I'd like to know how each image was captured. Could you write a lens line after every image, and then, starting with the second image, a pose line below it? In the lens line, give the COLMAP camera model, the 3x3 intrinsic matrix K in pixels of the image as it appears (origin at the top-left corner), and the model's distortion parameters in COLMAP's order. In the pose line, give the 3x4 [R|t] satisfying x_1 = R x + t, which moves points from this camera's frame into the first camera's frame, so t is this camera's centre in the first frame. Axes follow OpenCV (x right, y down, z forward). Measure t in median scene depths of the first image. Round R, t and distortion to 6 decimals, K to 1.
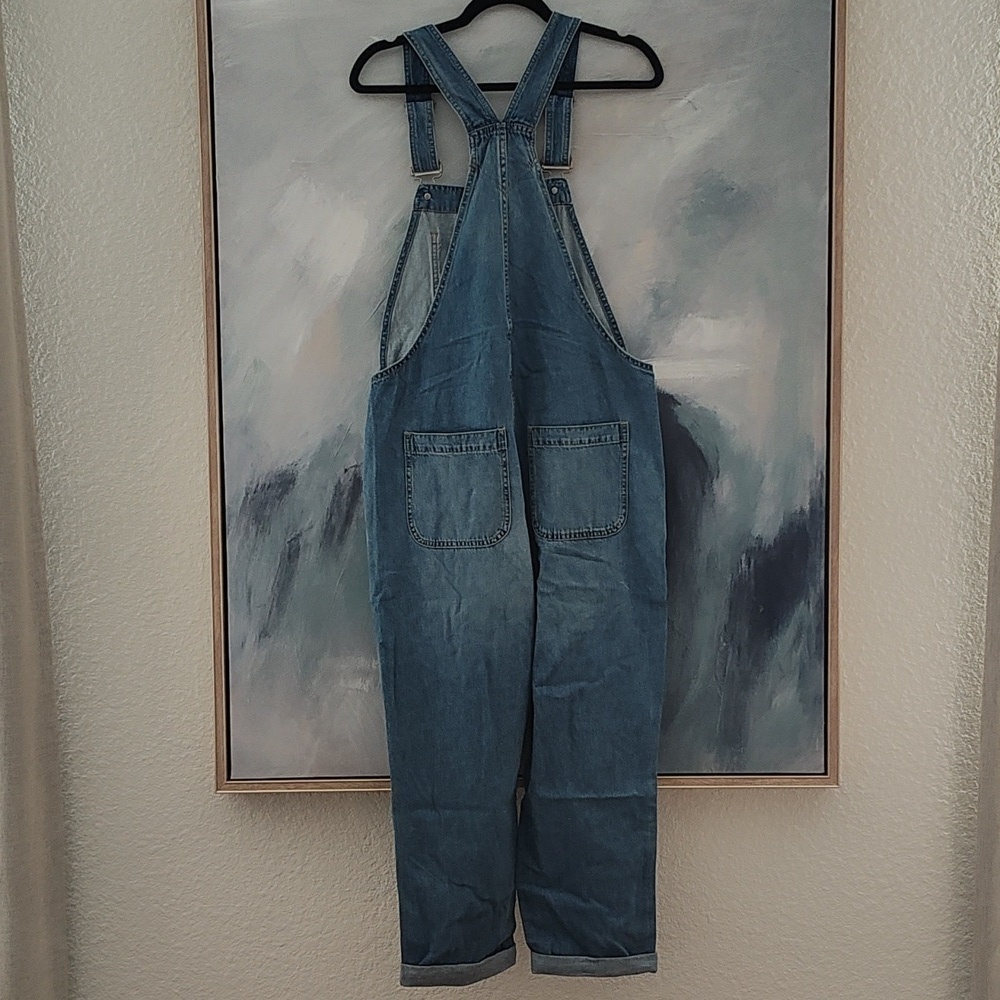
lens RADIAL K [[1685.8, 0, 503.3], [0, 1685.8, 514.5], [0, 0, 1]] dist [0.097255, -0.253668]
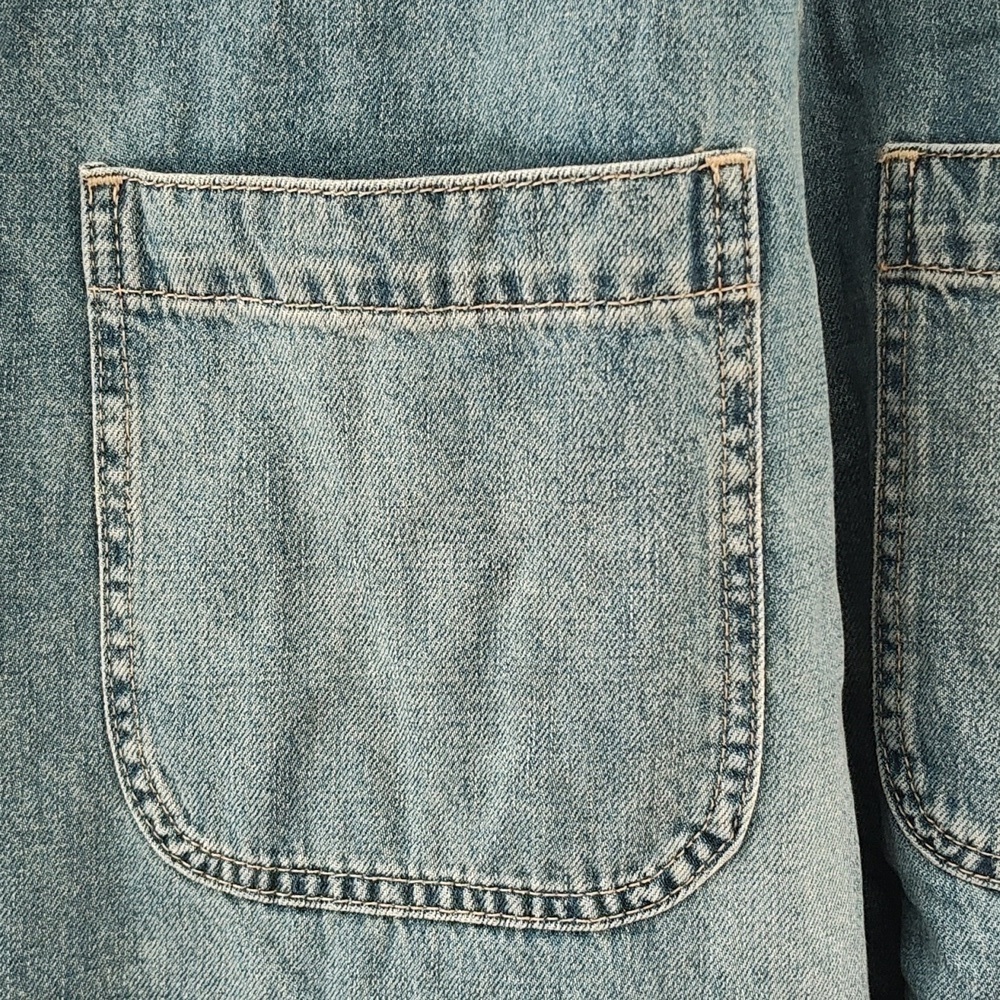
lens RADIAL K [[1685.8, 0, 503.3], [0, 1685.8, 514.5], [0, 0, 1]] dist [0.097255, -0.253668]
pose [[0.999429, 0.026114, -0.021446, -0.015998], [-0.023115, 0.991269, 0.129812, -0.038644], [0.024649, -0.129242, 0.991307, 0.851415]]
